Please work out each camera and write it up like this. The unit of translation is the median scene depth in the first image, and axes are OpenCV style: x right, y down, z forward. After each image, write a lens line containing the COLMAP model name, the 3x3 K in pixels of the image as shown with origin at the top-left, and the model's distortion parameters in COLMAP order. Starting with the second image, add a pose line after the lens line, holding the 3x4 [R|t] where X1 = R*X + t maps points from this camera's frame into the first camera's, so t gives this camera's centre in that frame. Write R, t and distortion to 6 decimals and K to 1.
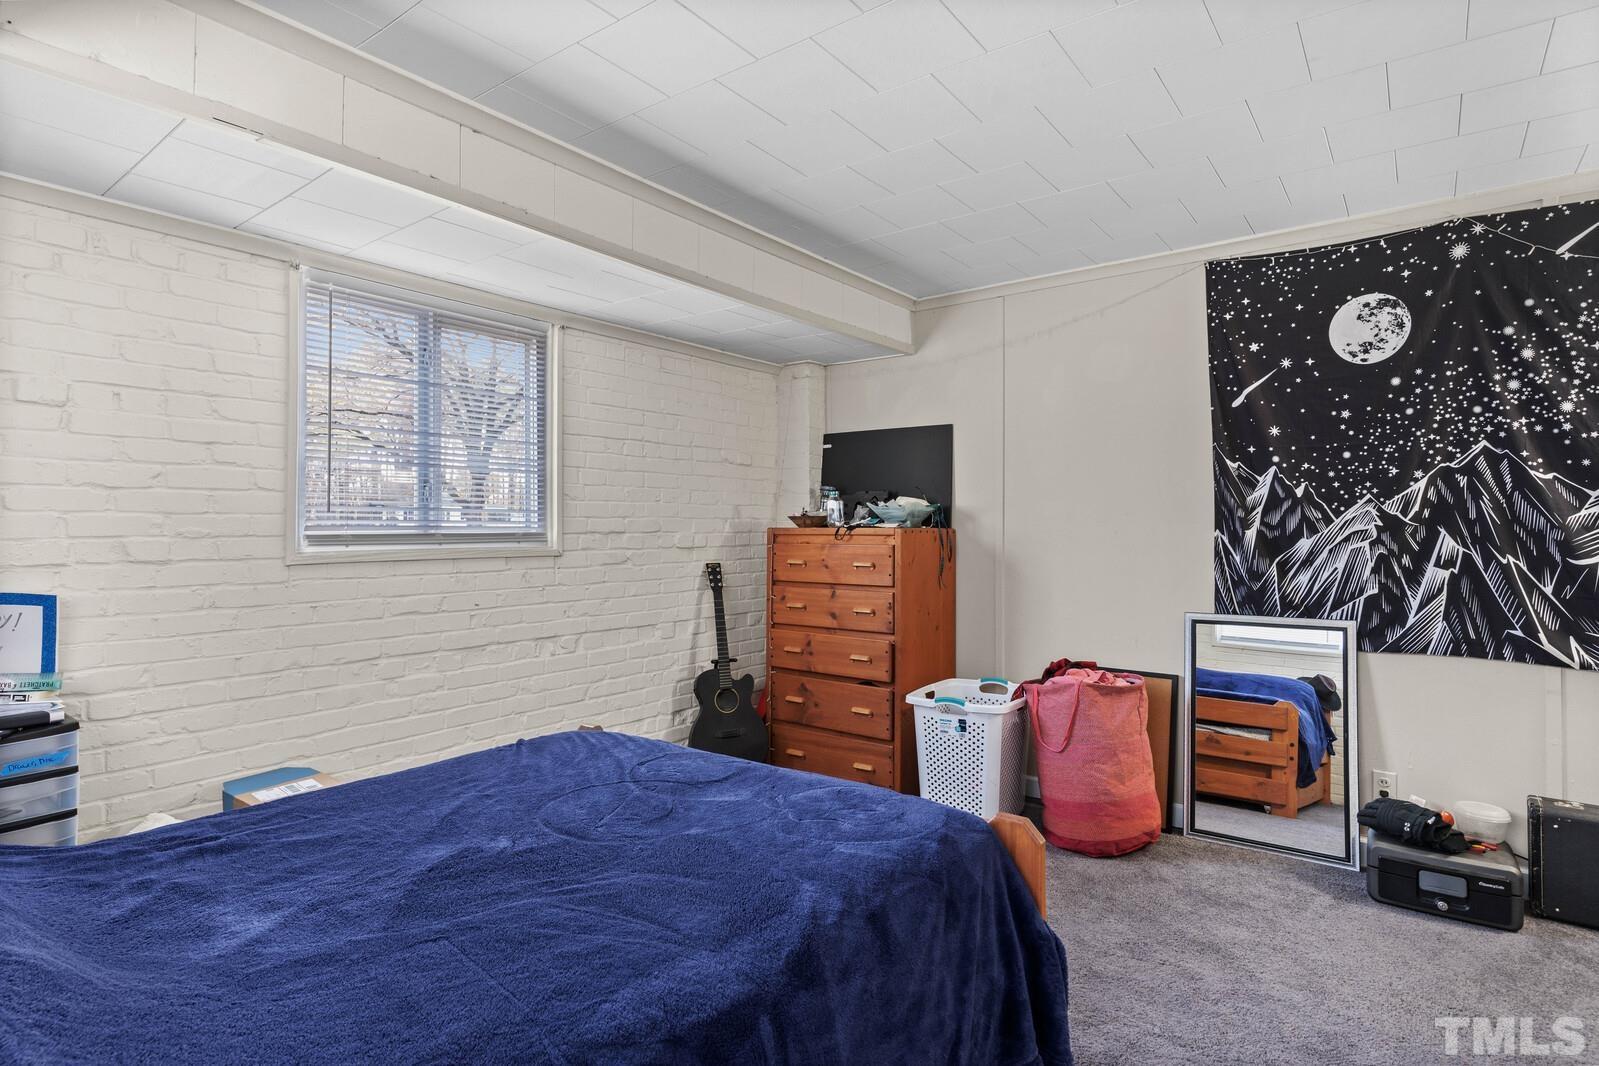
lens RADIAL K [[830.2, 0, 800.2], [0, 830.2, 521.6], [0, 0, 1]] dist [-0.021876, 0.007106]
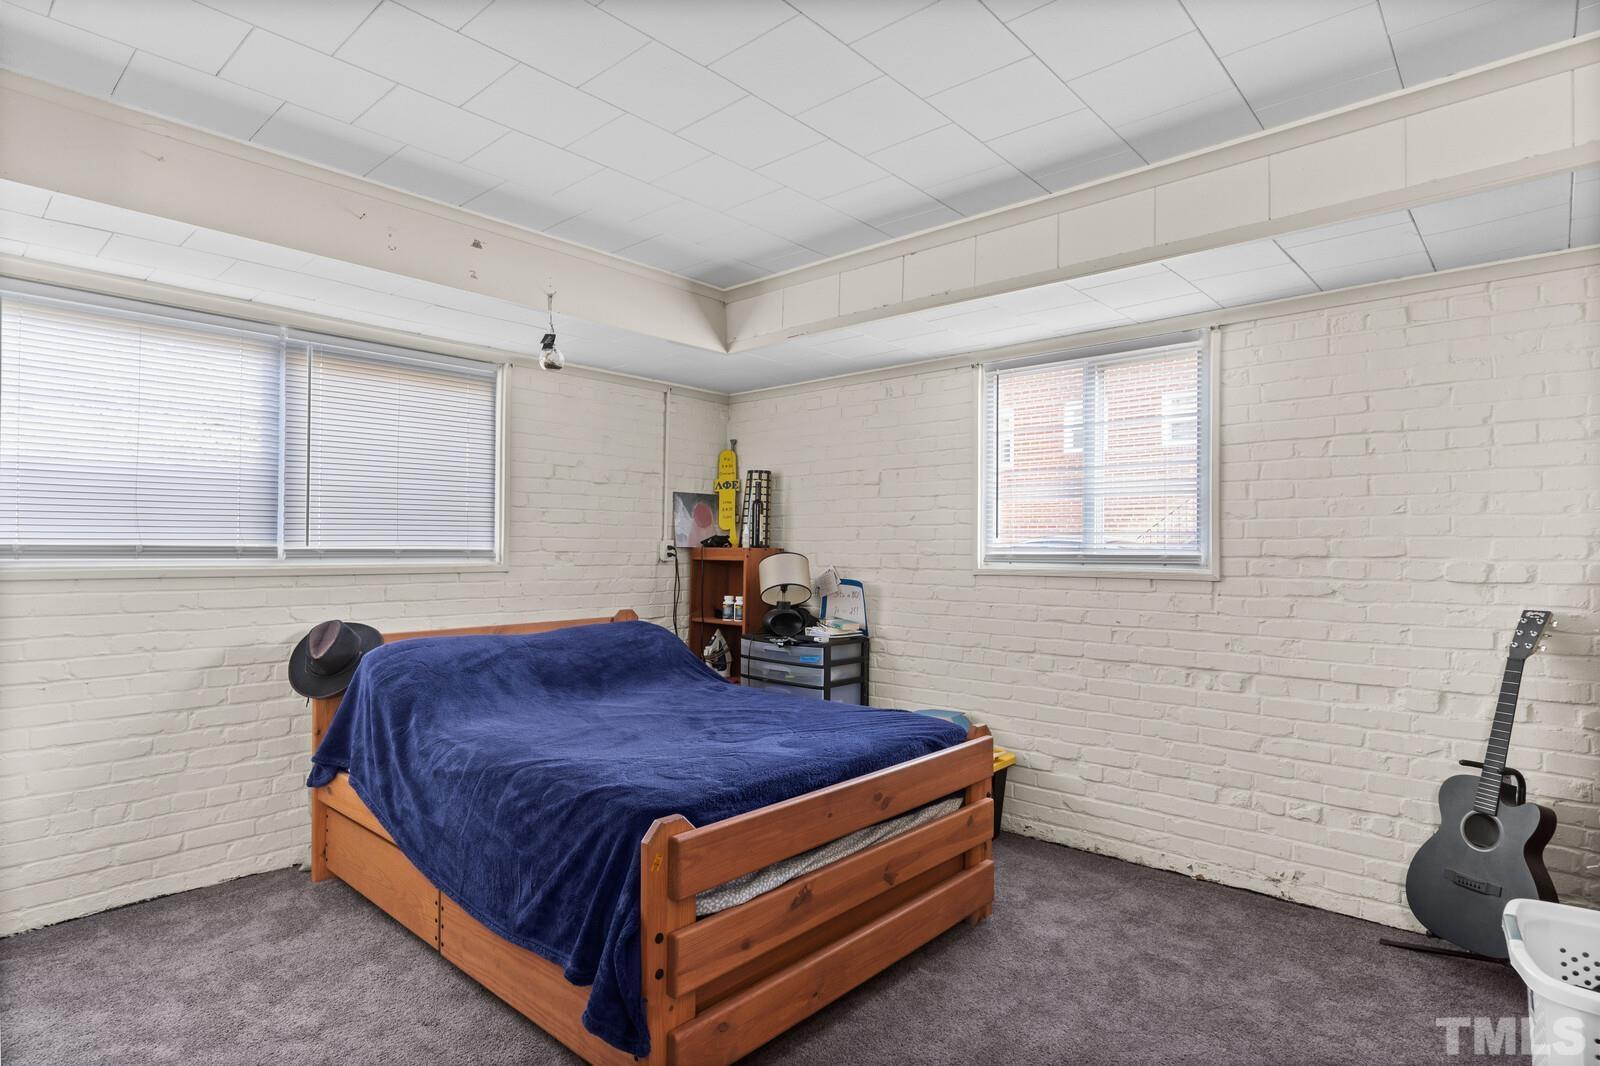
lens RADIAL K [[830.8, 0, 802.4], [0, 830.8, 542.9], [0, 0, 1]] dist [-0.021876, 0.007106]
pose [[-0.093653, -0.003762, -0.995598, 0.700667], [0.004276, 0.999982, -0.004181, 0.001470], [0.995596, -0.004649, -0.093635, 0.687983]]
